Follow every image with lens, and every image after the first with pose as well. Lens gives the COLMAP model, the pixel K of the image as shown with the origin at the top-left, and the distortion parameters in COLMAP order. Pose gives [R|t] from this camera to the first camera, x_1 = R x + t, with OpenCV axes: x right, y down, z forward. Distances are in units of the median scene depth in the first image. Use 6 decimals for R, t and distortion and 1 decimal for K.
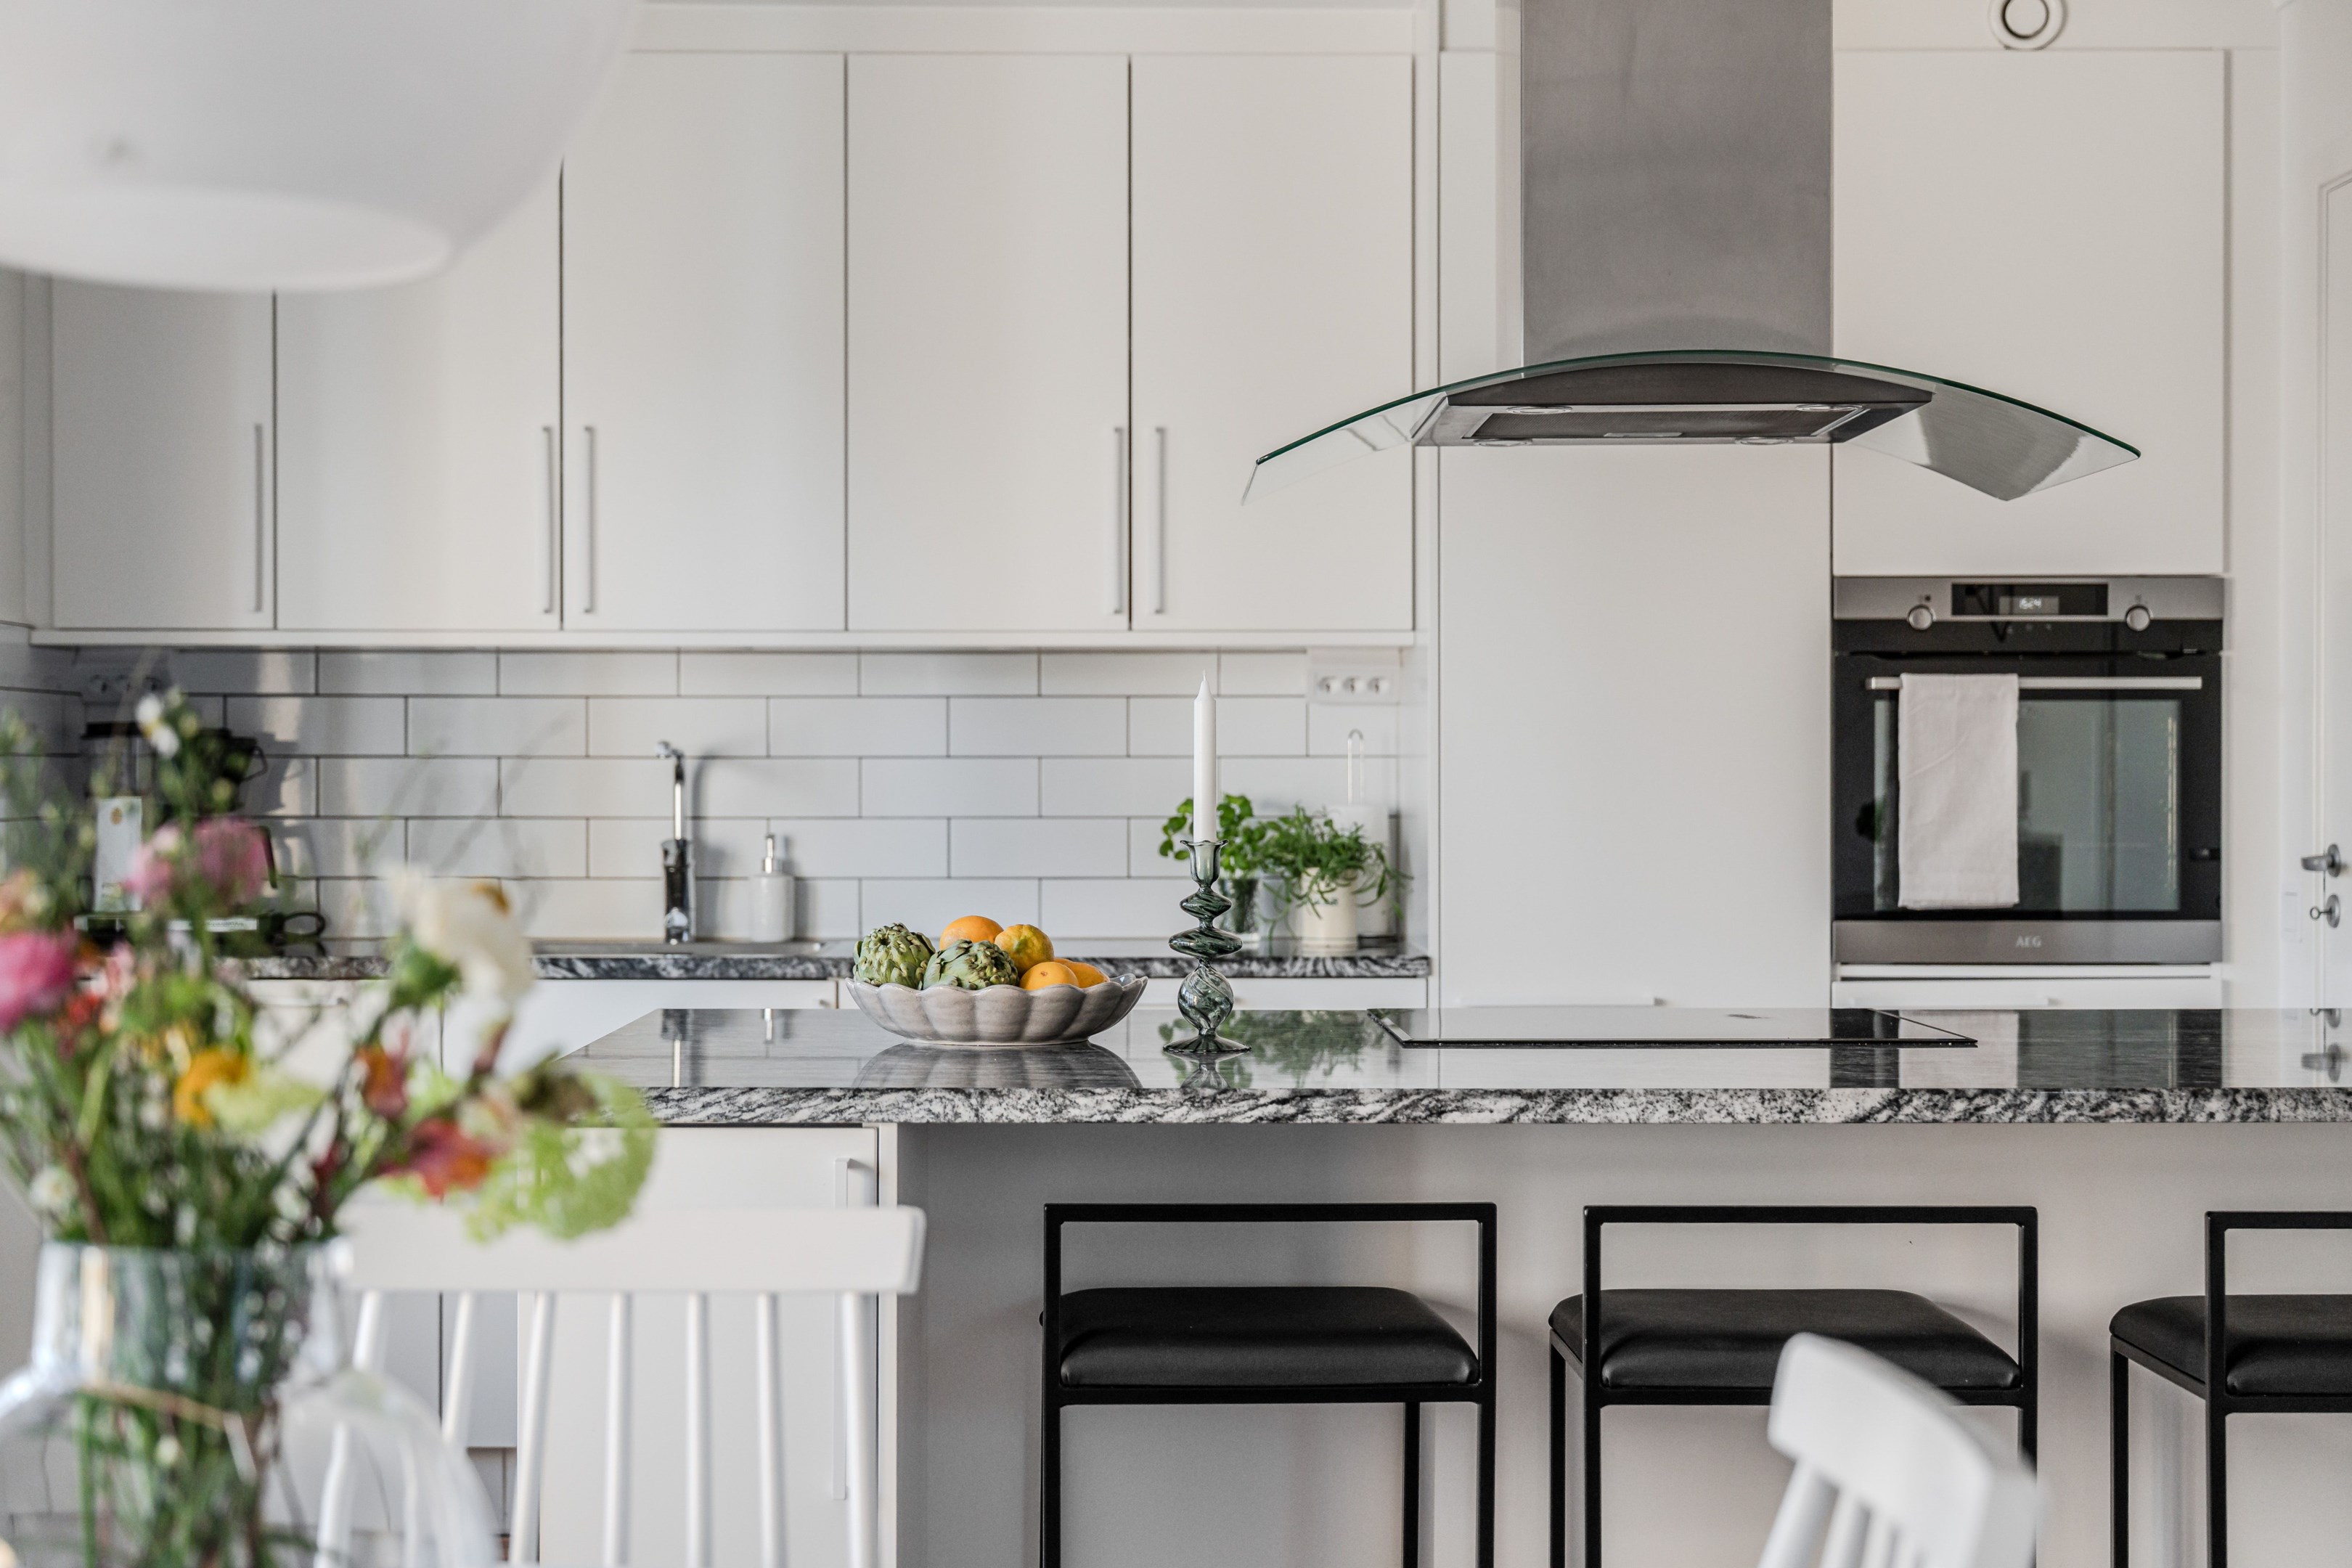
lens RADIAL K [[3713.6, 0, 1173.6], [0, 3713.6, 806.8], [0, 0, 1]] dist [0.034188, 0.000000]
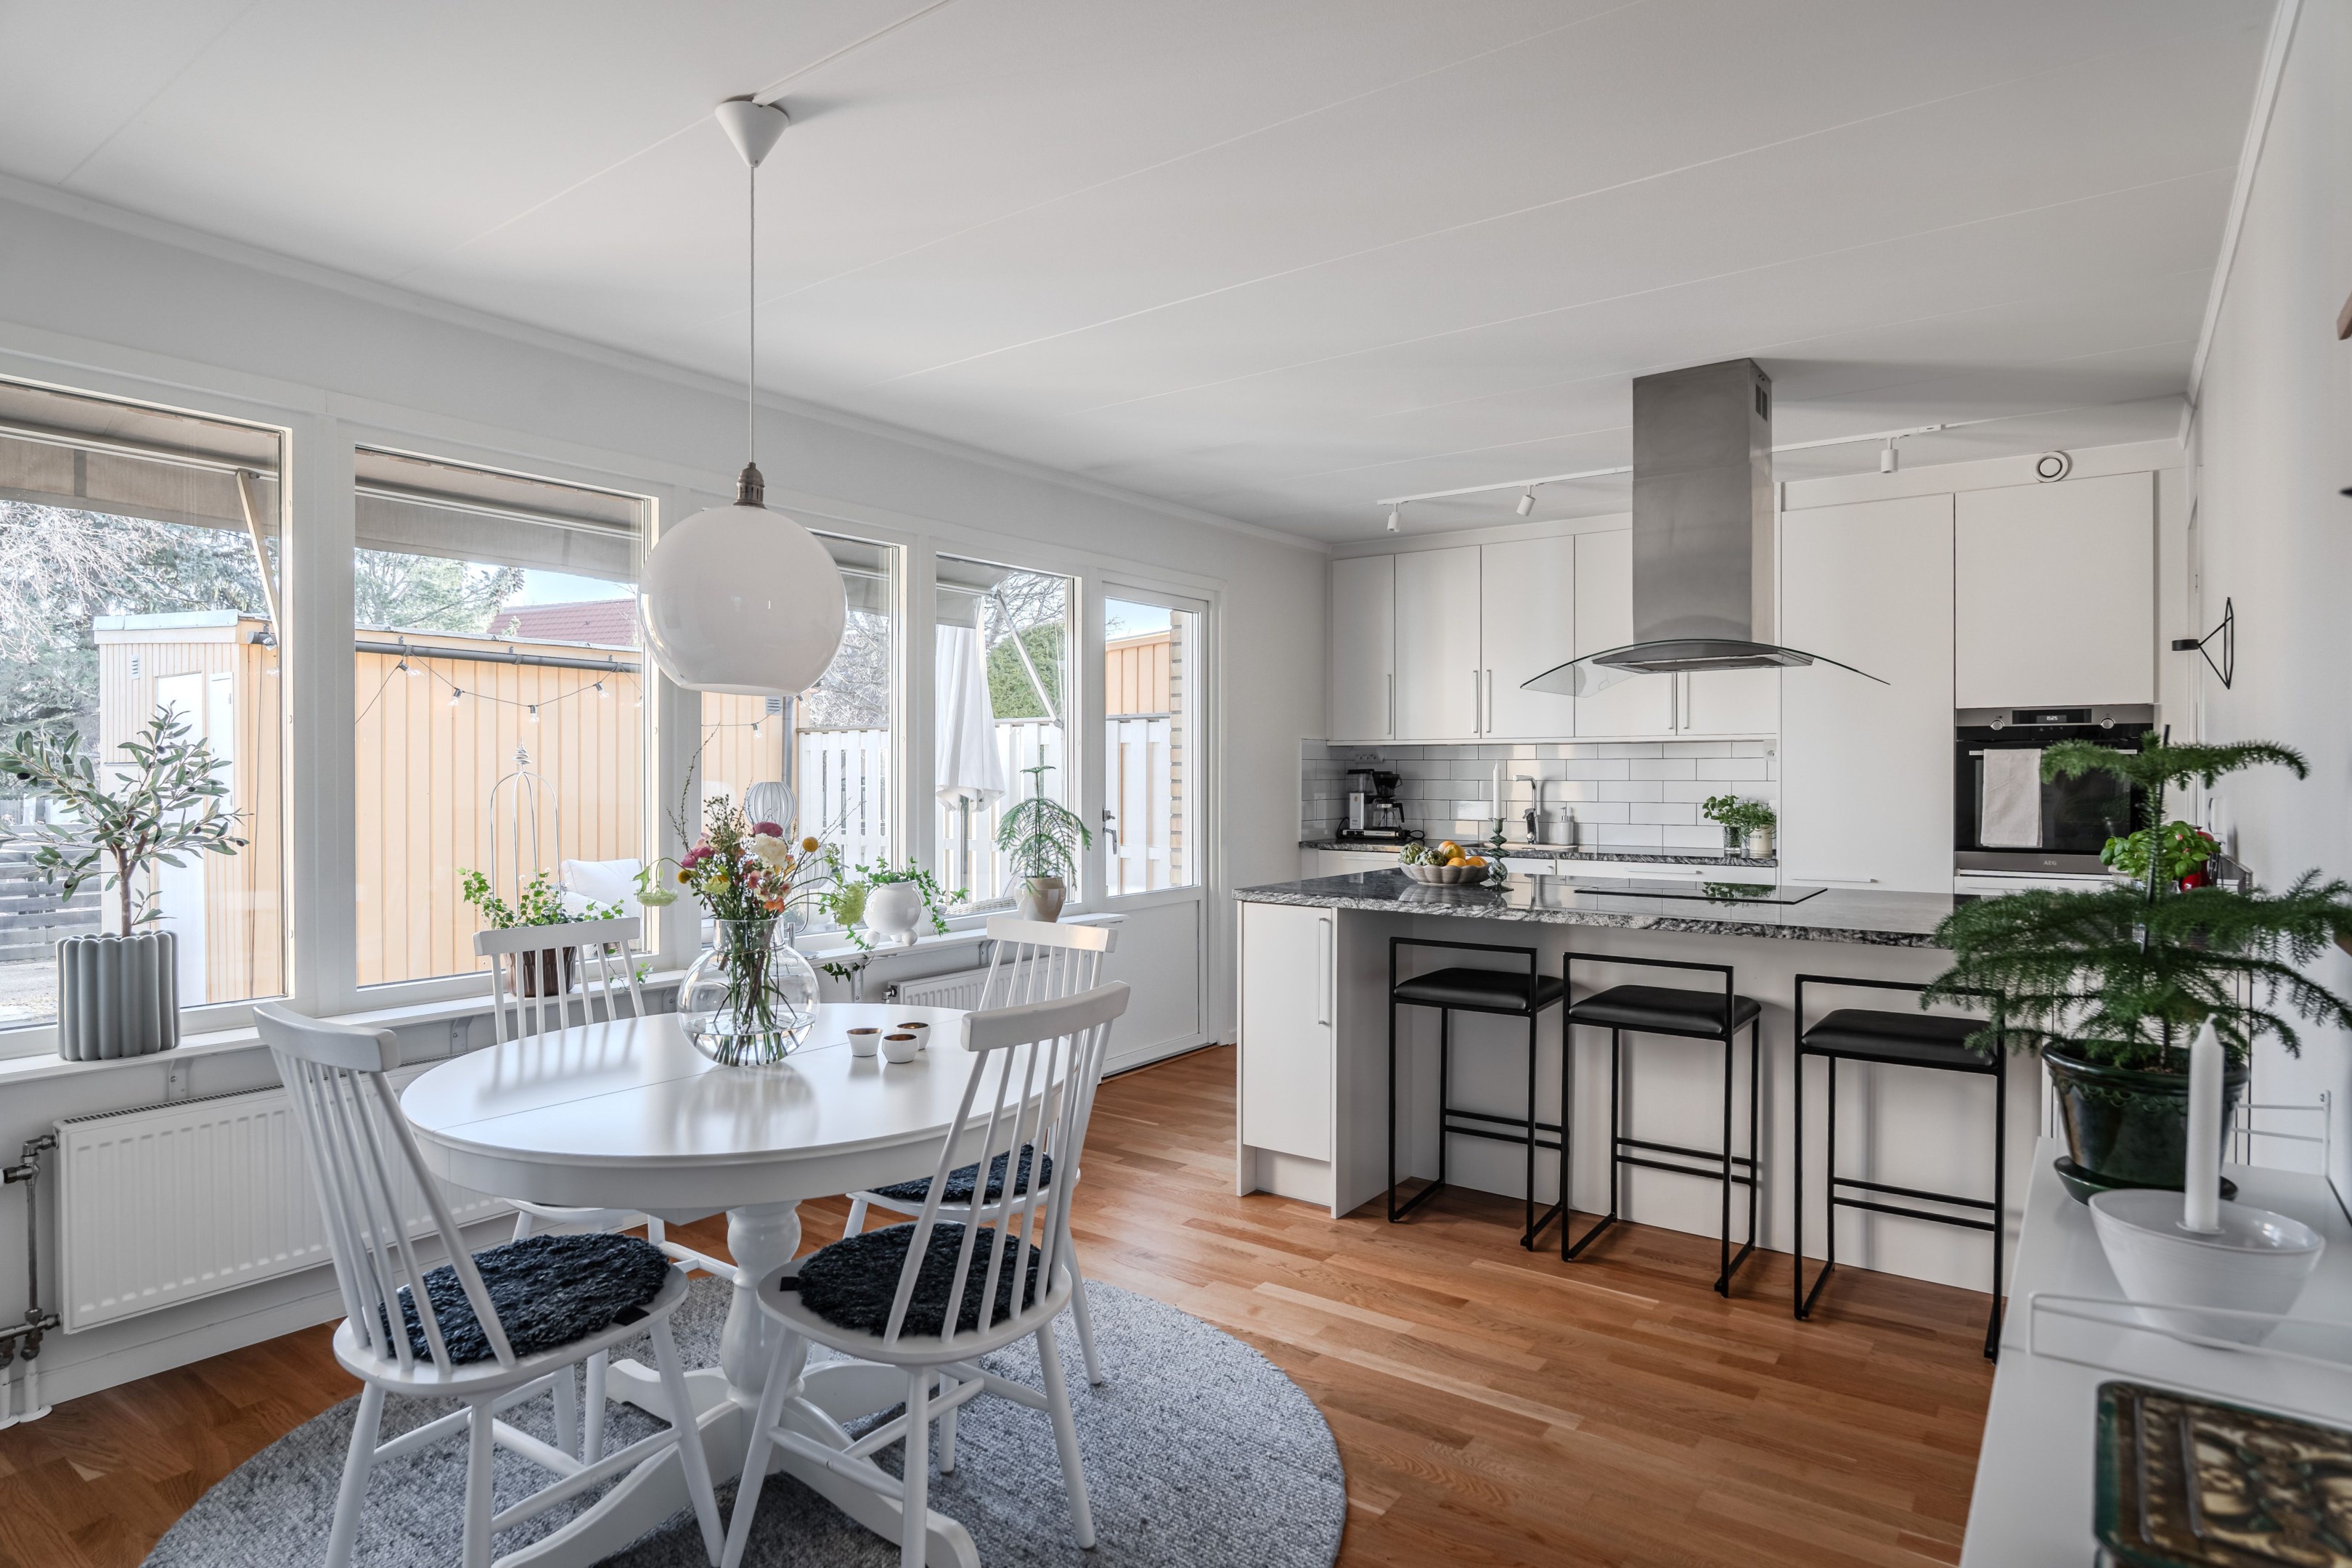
lens RADIAL K [[1304.3, 0, 1187.4], [0, 1304.3, 780.2], [0, 0, 1]] dist [-0.012148, -0.001153]
pose [[0.798729, 0.003032, -0.601683, 0.289091], [-0.003979, 0.999992, -0.000242, -0.013384], [0.601677, 0.002588, 0.798735, 0.021936]]
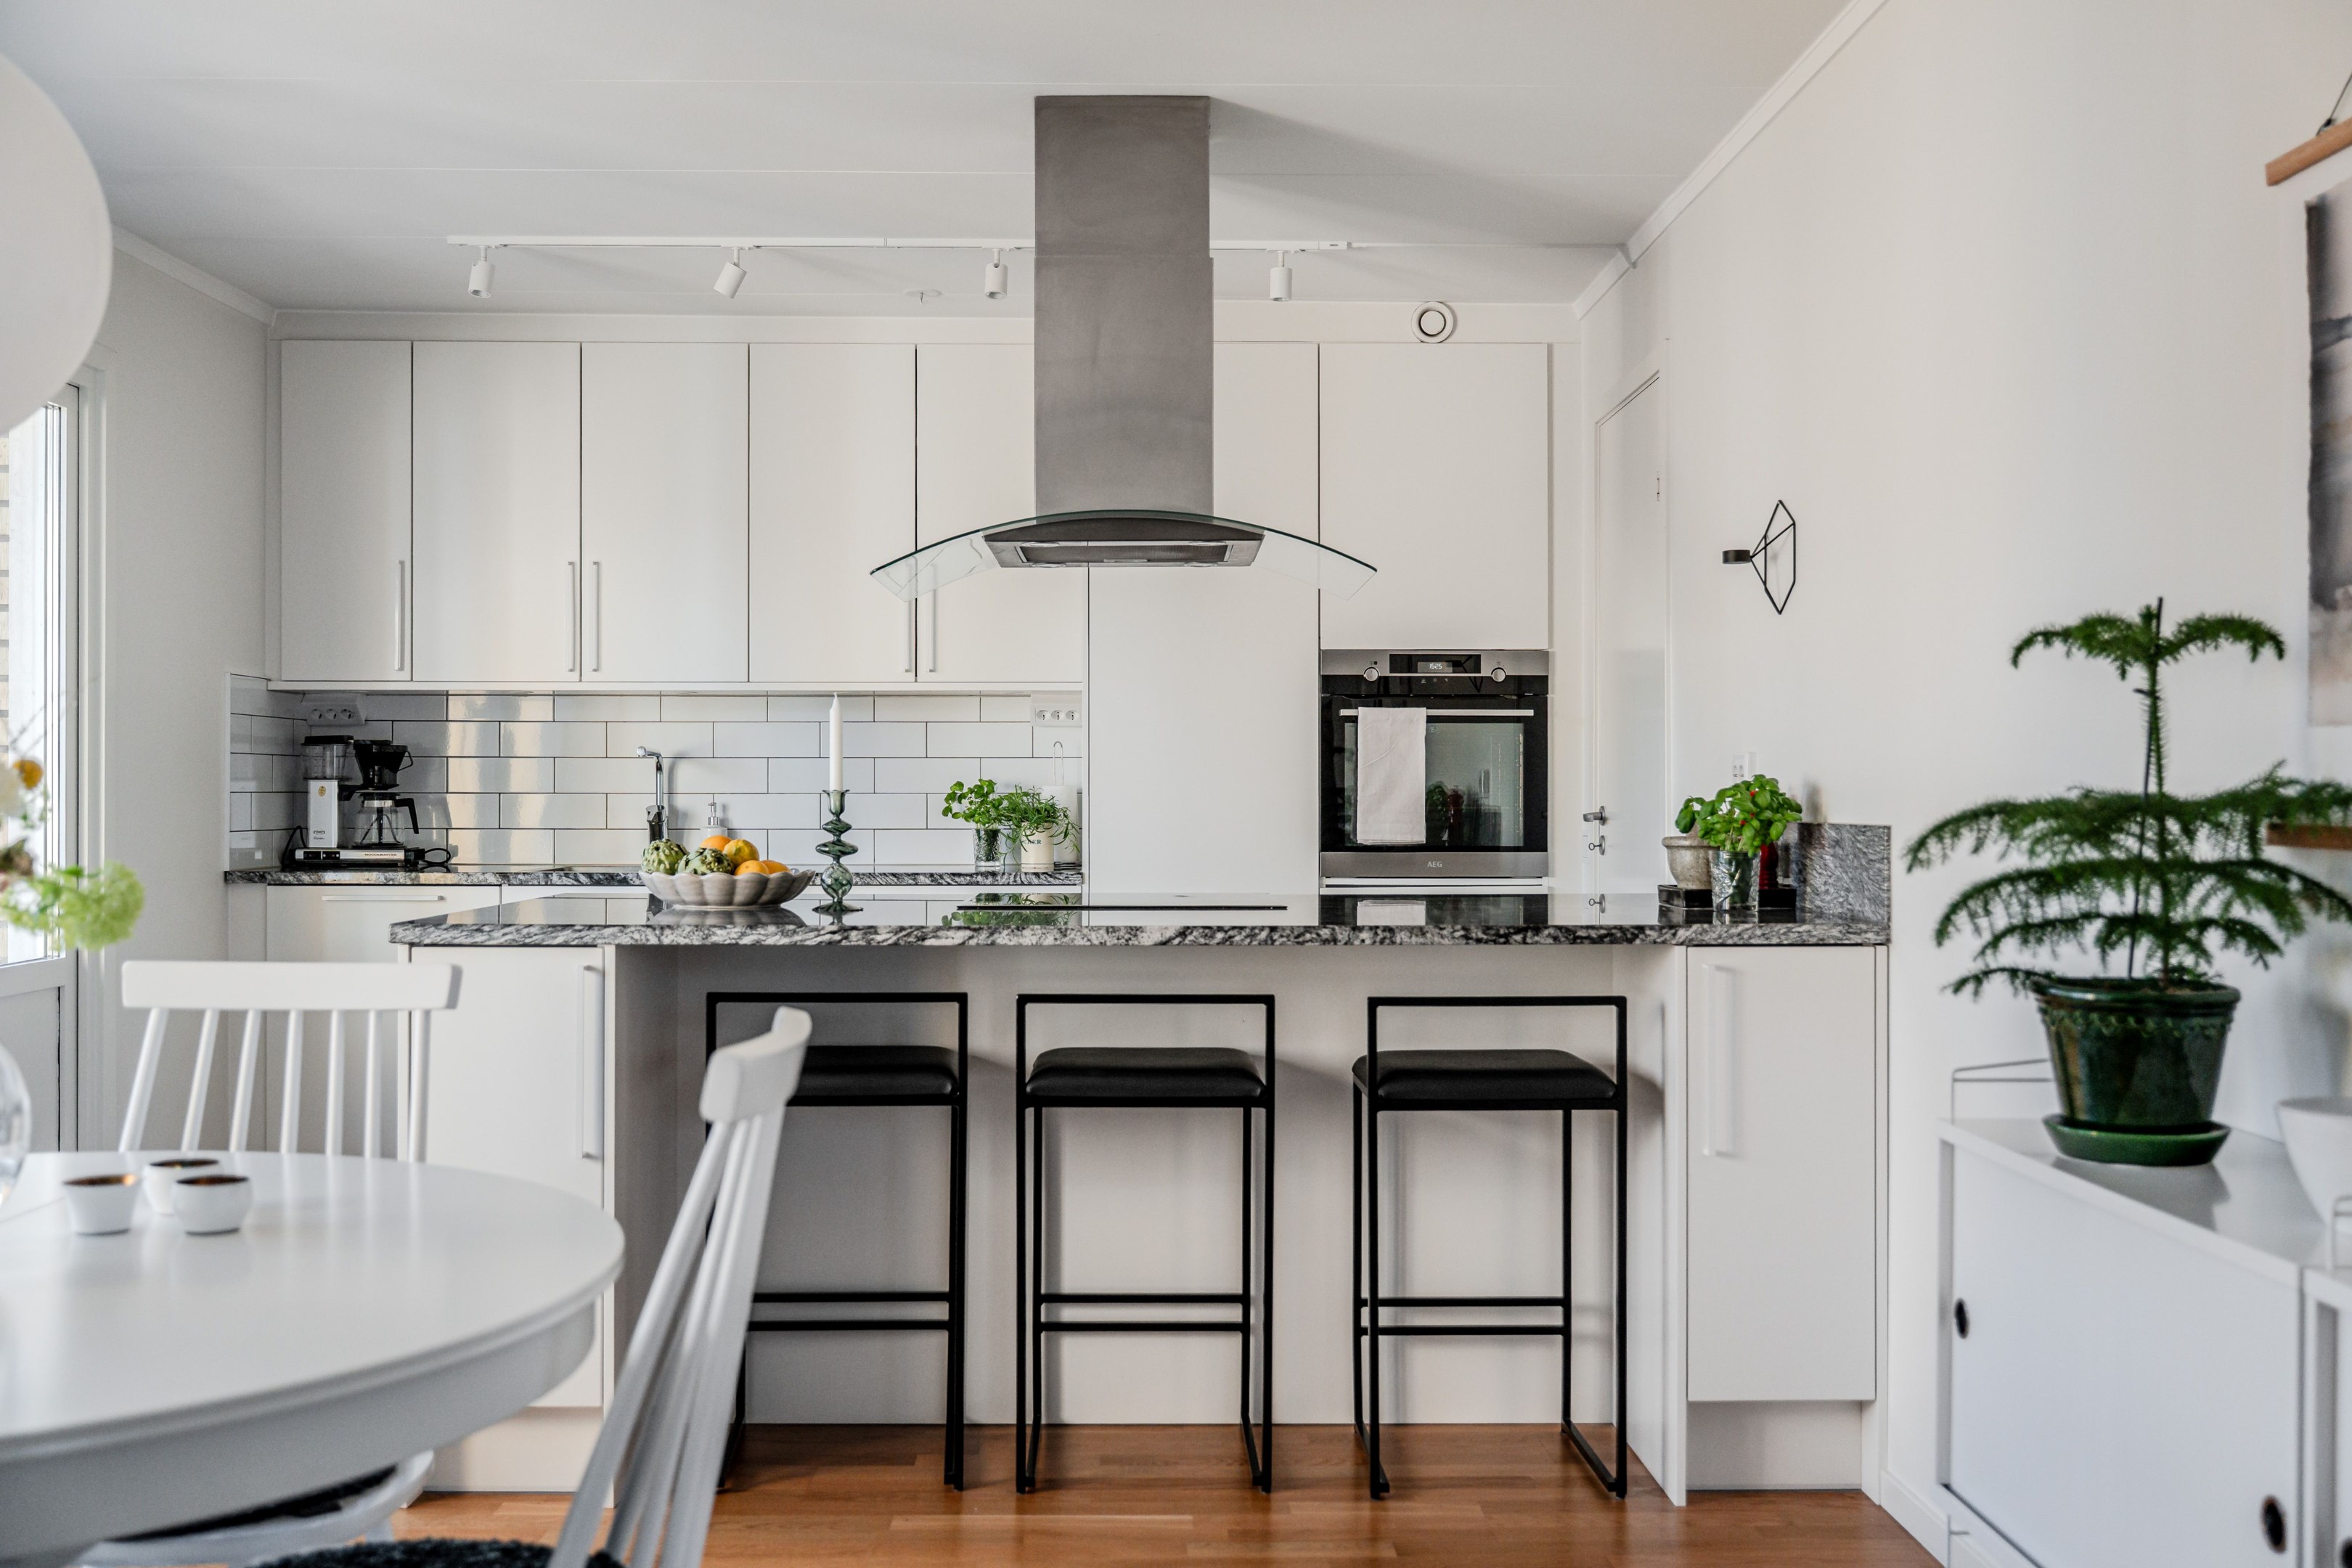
lens RADIAL K [[2307.5, 0, 1182.5], [0, 2307.5, 769.9], [0, 0, 1]] dist [0.004522, 0.000000]
pose [[0.999997, 0.000895, 0.002092, 0.112835], [-0.000856, 0.999821, -0.018914, 0.013214], [-0.002108, 0.018912, 0.999819, -0.057427]]
